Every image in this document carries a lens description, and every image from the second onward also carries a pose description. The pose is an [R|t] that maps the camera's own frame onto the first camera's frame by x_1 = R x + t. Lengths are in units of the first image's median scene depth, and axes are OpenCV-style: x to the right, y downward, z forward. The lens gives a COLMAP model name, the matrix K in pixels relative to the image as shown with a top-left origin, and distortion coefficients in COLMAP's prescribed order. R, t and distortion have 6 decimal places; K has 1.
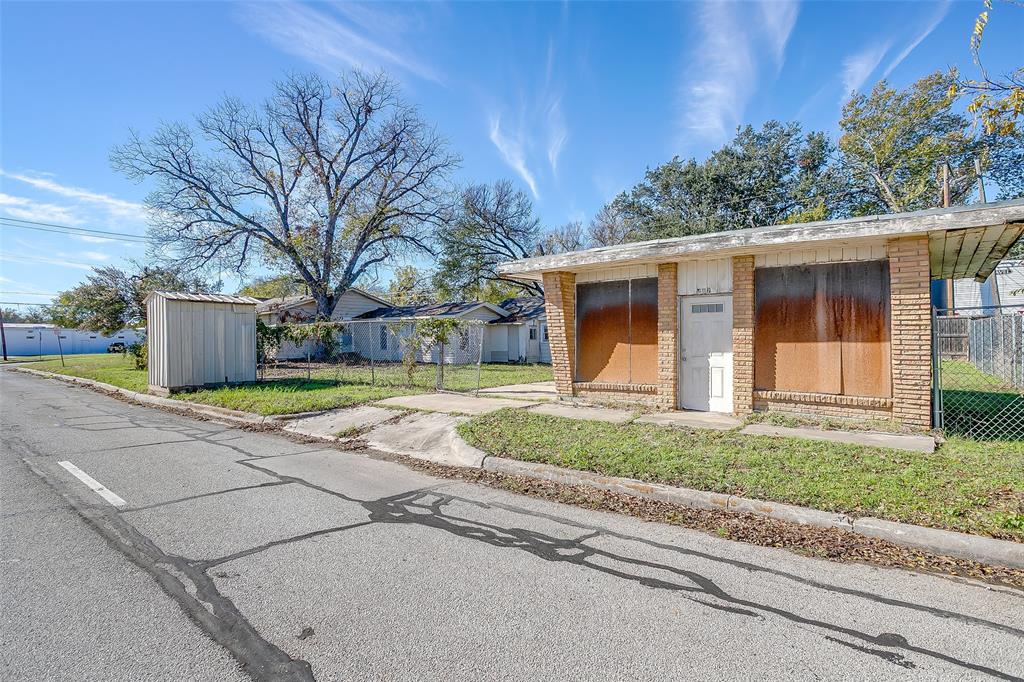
lens RADIAL K [[506.2, 0, 512.0], [0, 506.2, 337.2], [0, 0, 1]] dist [-0.002213, 0.000900]
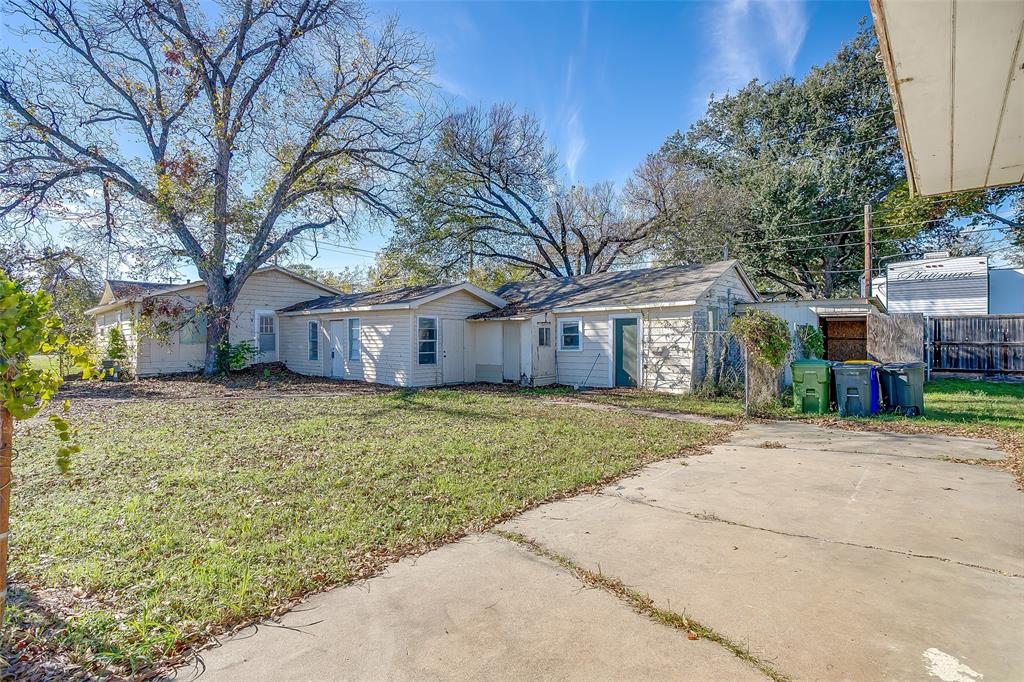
lens RADIAL K [[506.2, 0, 512.0], [0, 506.2, 337.2], [0, 0, 1]] dist [-0.002213, 0.000900]
pose [[0.999552, 0.003657, -0.029702, 0.017069], [-0.003647, 0.999993, 0.000414, -0.004575], [0.029704, -0.000306, 0.999559, 0.329169]]
